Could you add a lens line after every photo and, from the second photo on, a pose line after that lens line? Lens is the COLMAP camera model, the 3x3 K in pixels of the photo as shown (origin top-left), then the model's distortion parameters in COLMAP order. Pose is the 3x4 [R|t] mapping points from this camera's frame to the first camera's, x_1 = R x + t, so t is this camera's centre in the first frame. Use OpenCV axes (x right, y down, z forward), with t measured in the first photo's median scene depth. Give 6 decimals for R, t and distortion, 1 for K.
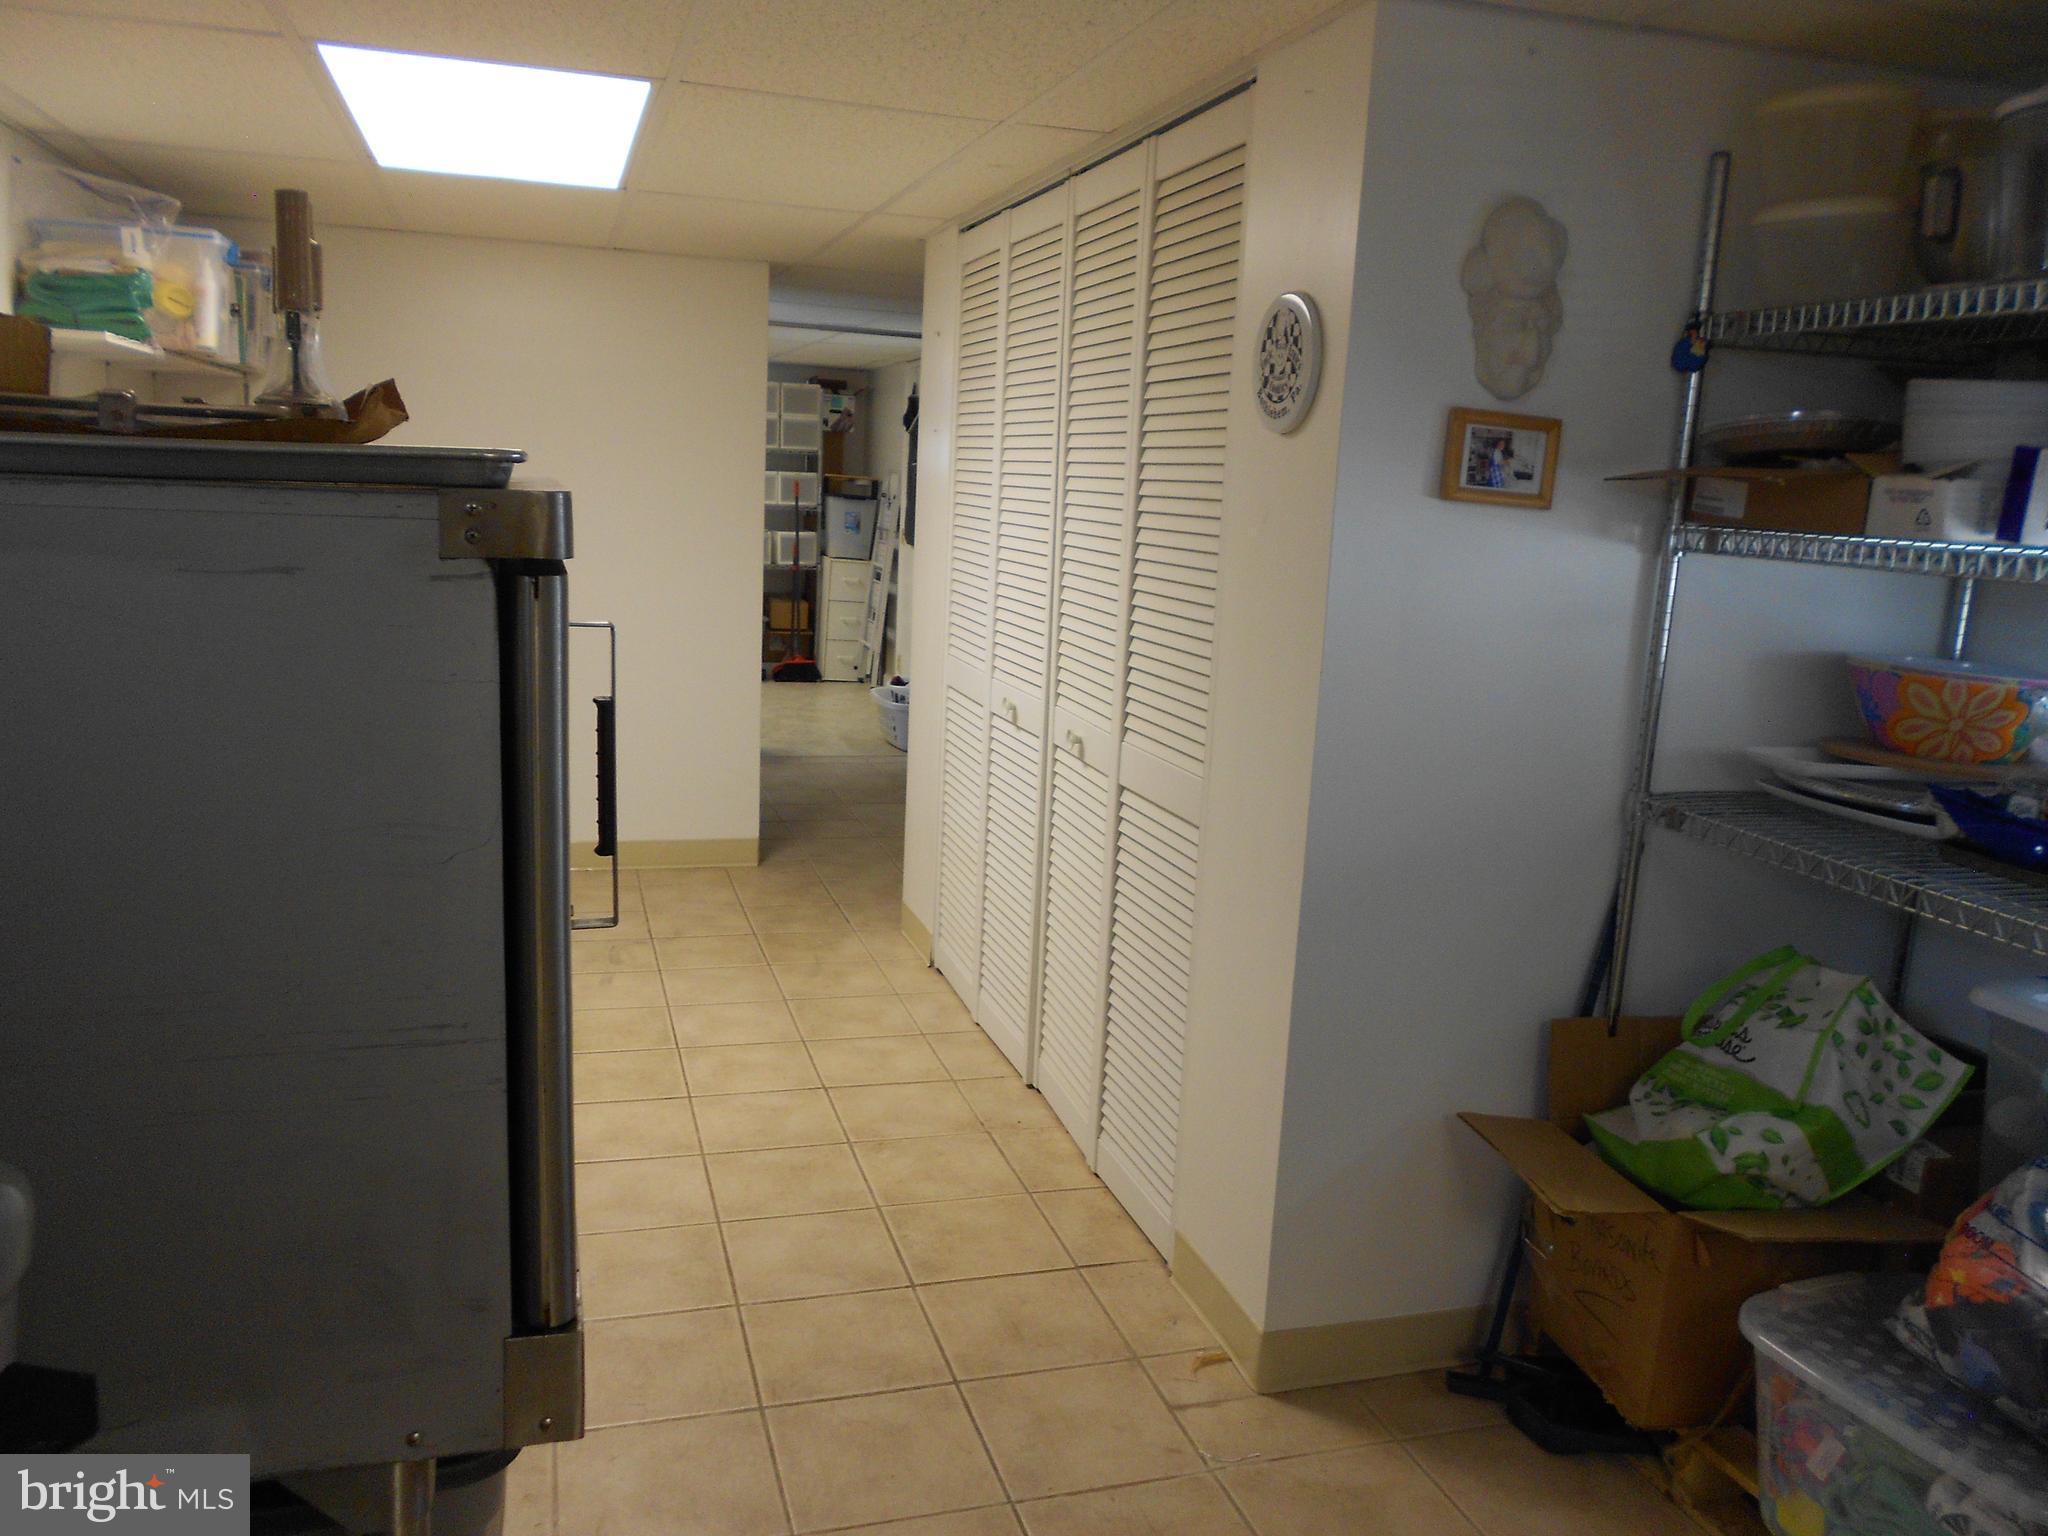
lens RADIAL K [[1565.0, 0, 1013.3], [0, 1565.0, 759.8], [0, 0, 1]] dist [-0.020826, 0.008566]
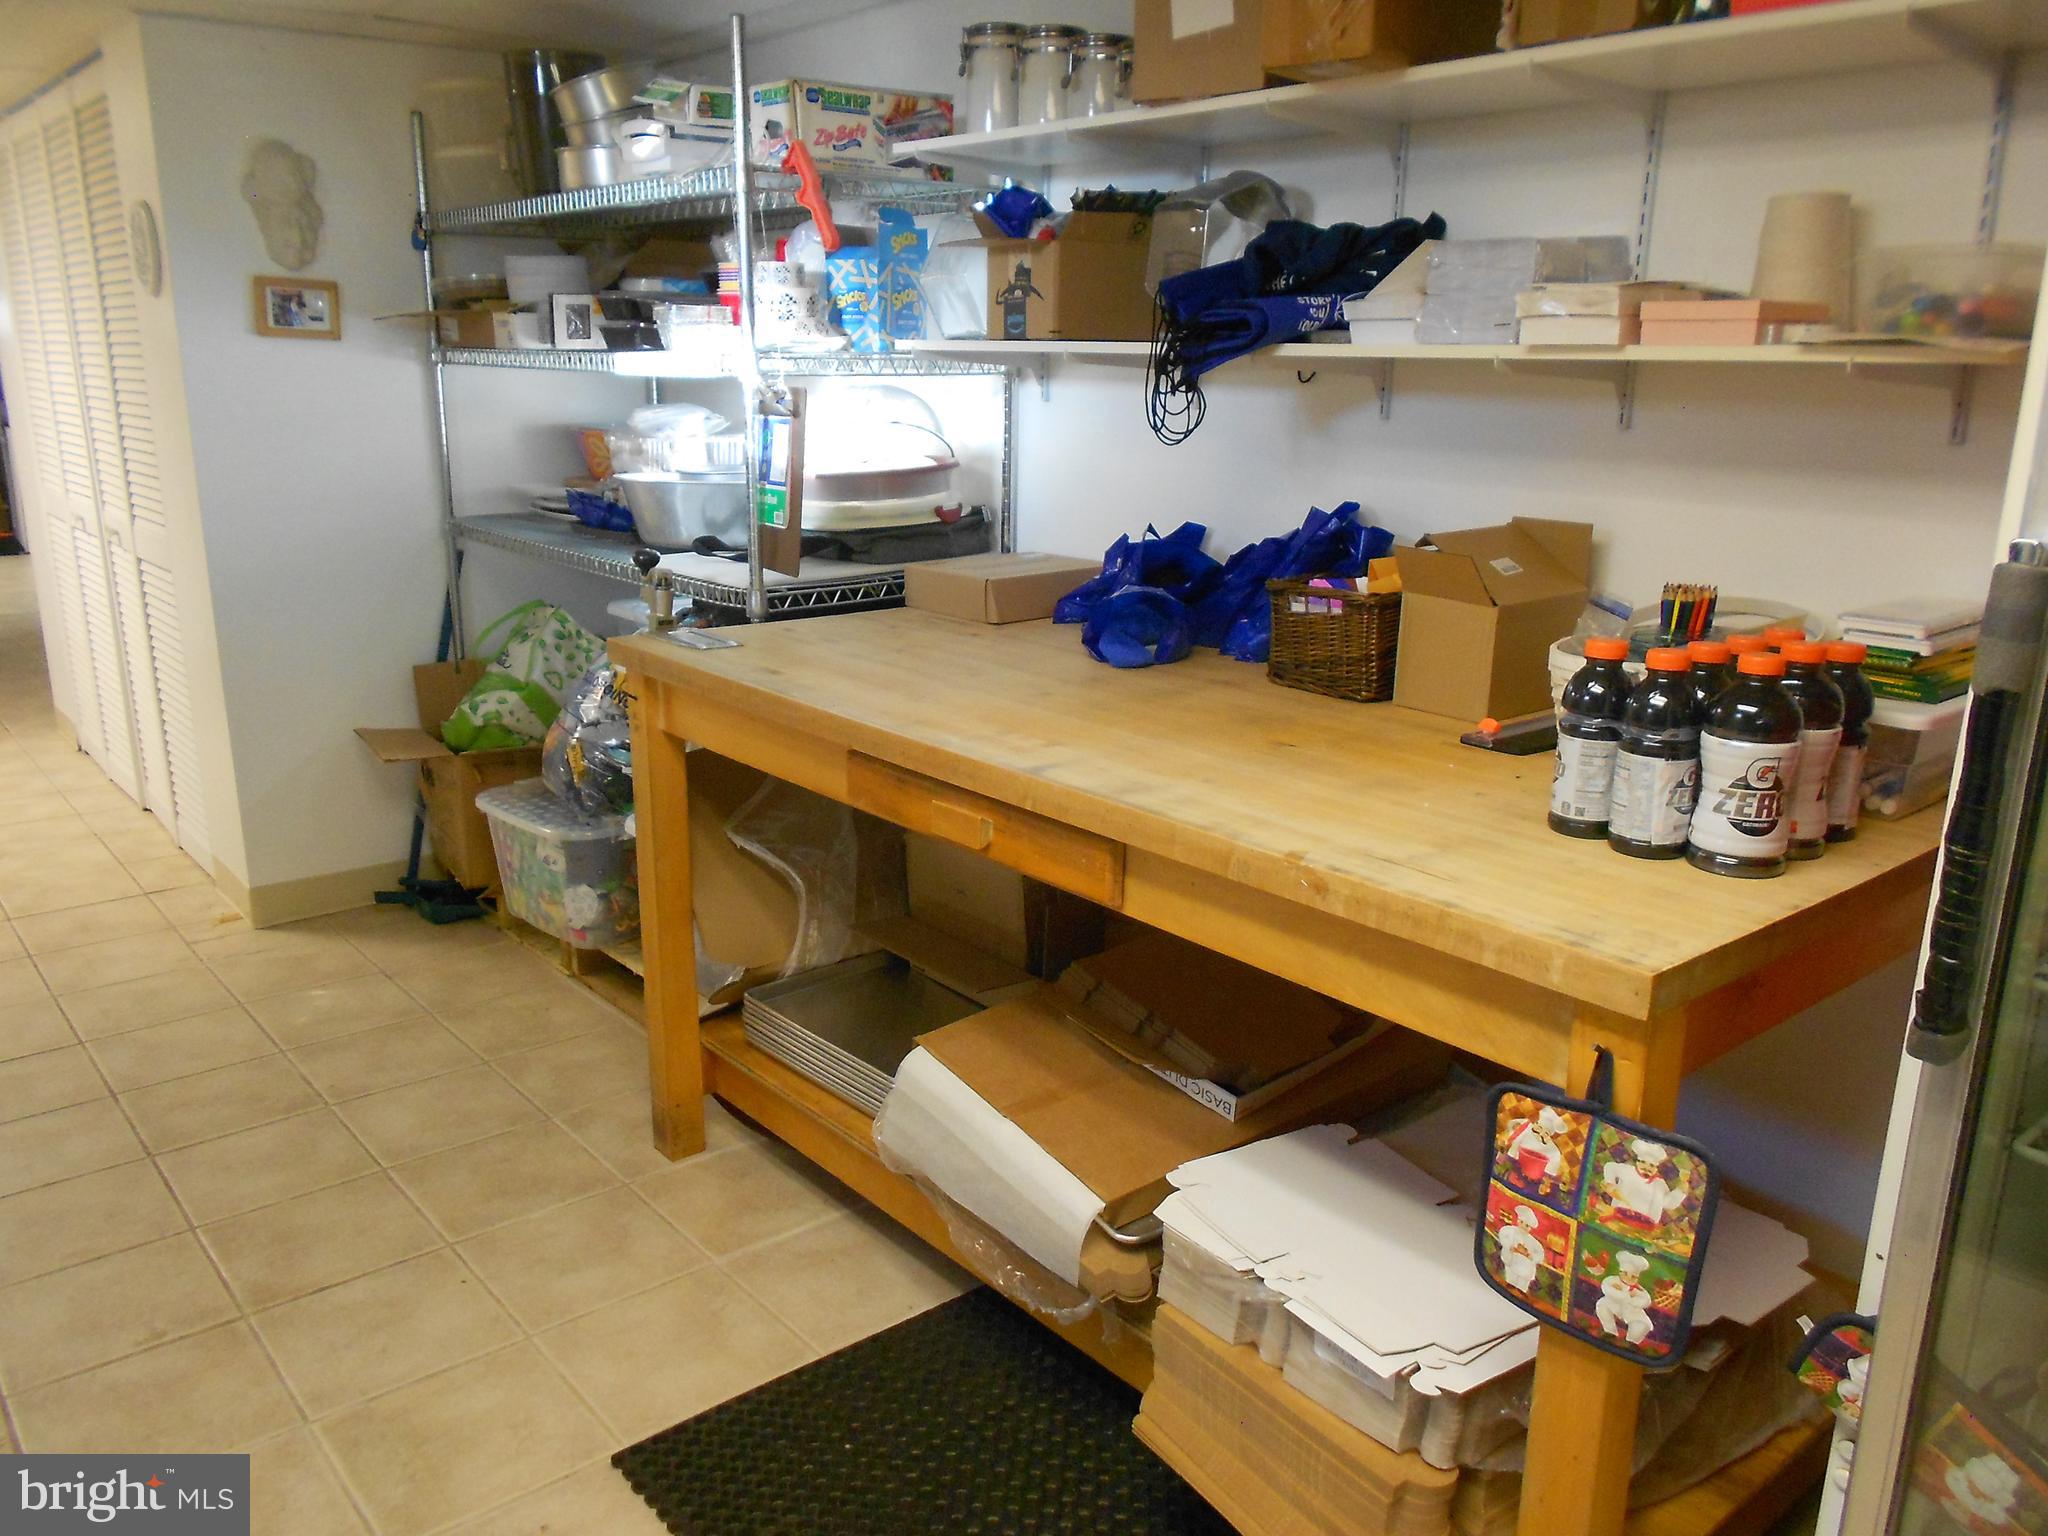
lens RADIAL K [[1565.0, 0, 1032.9], [0, 1565.0, 785.2], [0, 0, 1]] dist [-0.020826, 0.008566]
pose [[0.917001, -0.136993, 0.374622, 0.335212], [0.097621, 0.987690, 0.122226, 0.165562], [-0.386754, -0.075511, 0.919086, -0.780404]]
